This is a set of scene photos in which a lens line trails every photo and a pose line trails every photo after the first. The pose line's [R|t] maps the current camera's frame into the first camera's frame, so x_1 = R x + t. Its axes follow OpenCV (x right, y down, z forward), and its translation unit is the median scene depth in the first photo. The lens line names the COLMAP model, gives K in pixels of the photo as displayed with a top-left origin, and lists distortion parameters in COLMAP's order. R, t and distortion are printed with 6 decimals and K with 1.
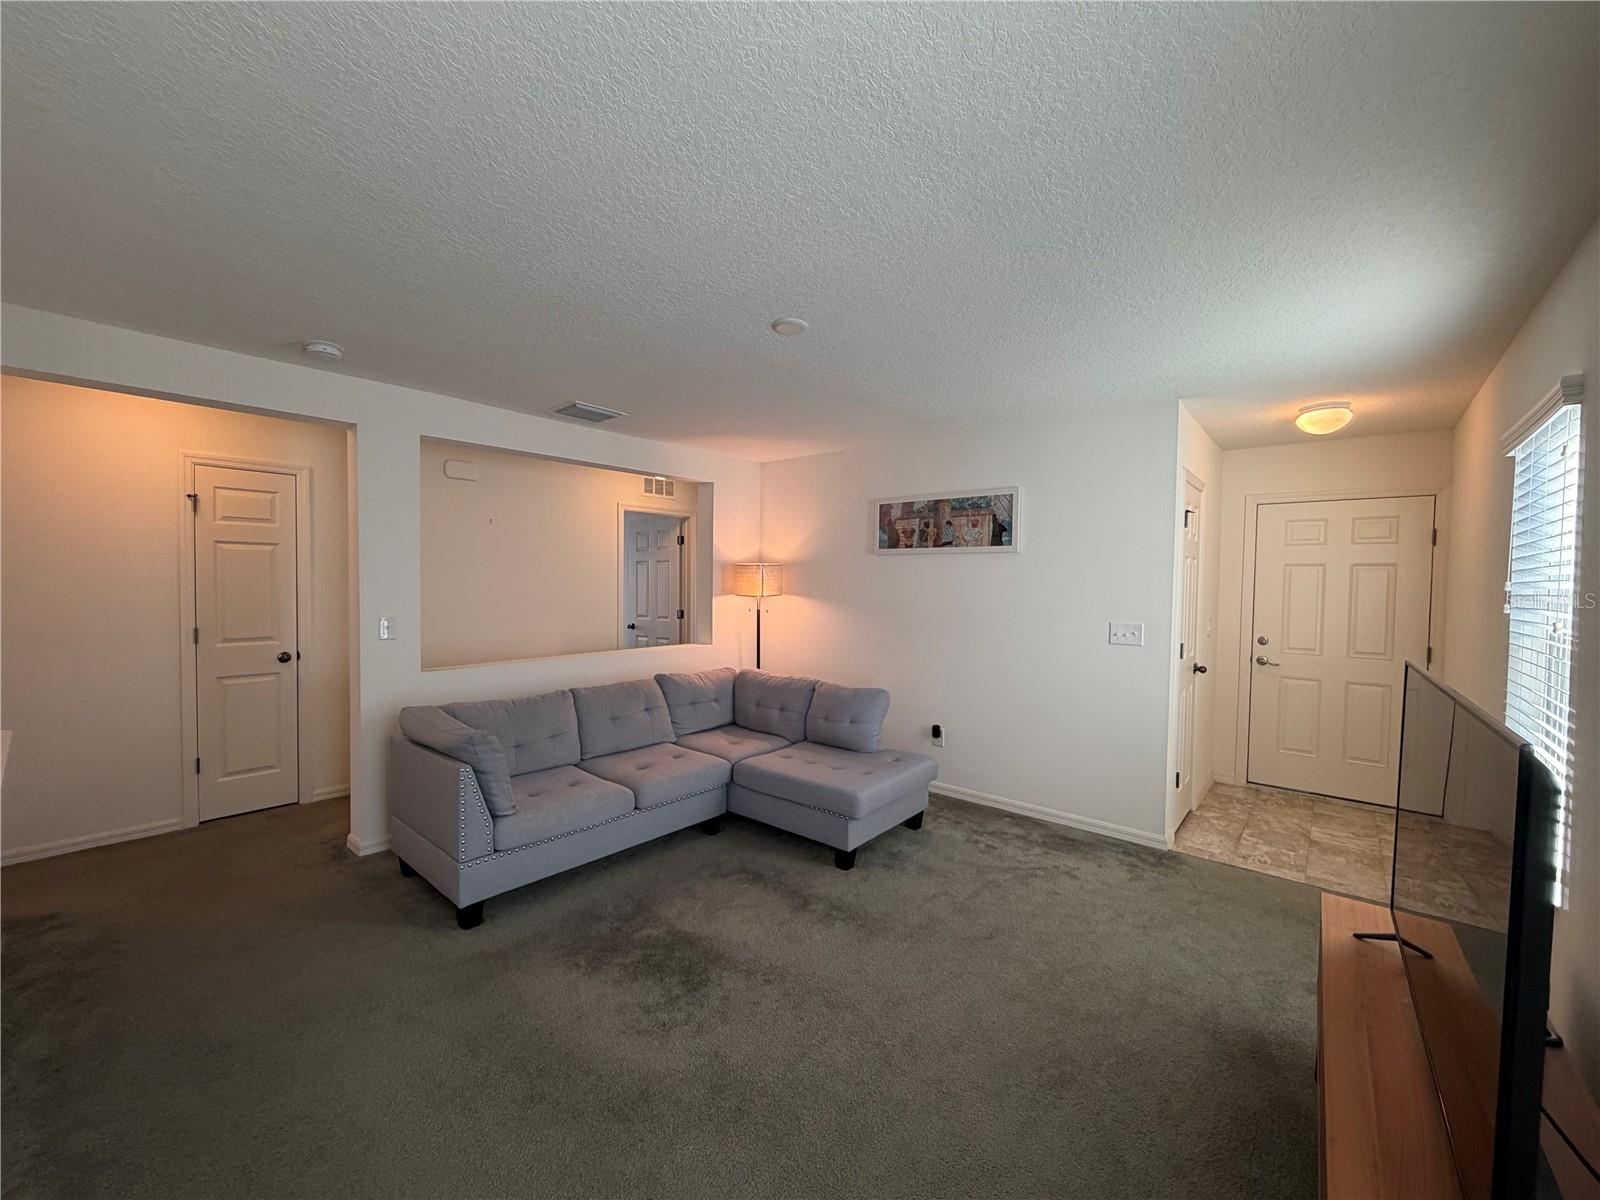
lens RADIAL K [[640.0, 0, 797.2], [0, 640.0, 602.3], [0, 0, 1]] dist [0.002453, 0.000248]
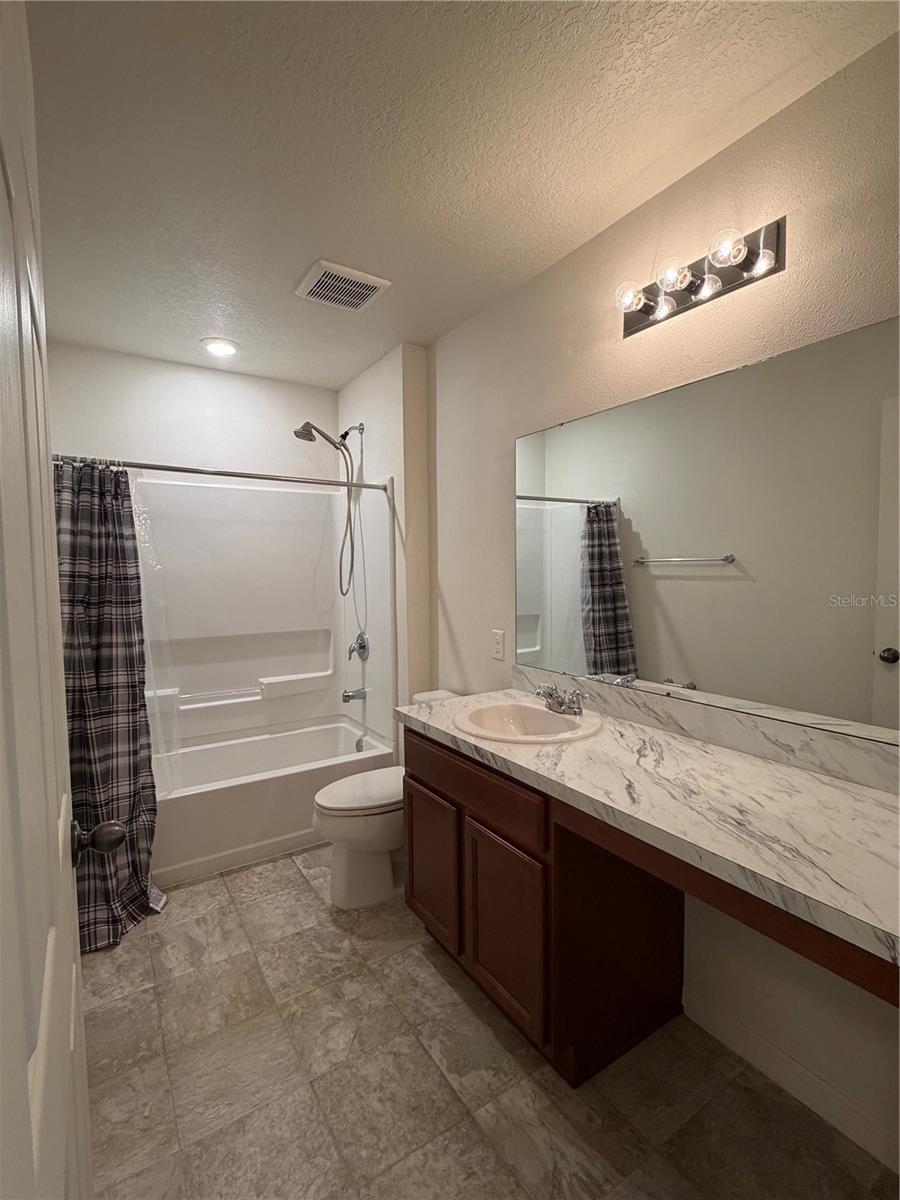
lens RADIAL K [[542.8, 0, 450.0], [0, 542.8, 600.0], [0, 0, 1]] dist [0.000557, 0.000108]
pose [[0.292521, -0.066243, 0.953962, 0.347290], [0.044068, 0.997472, 0.055752, 0.006469], [-0.955243, 0.025730, 0.294701, 0.859860]]
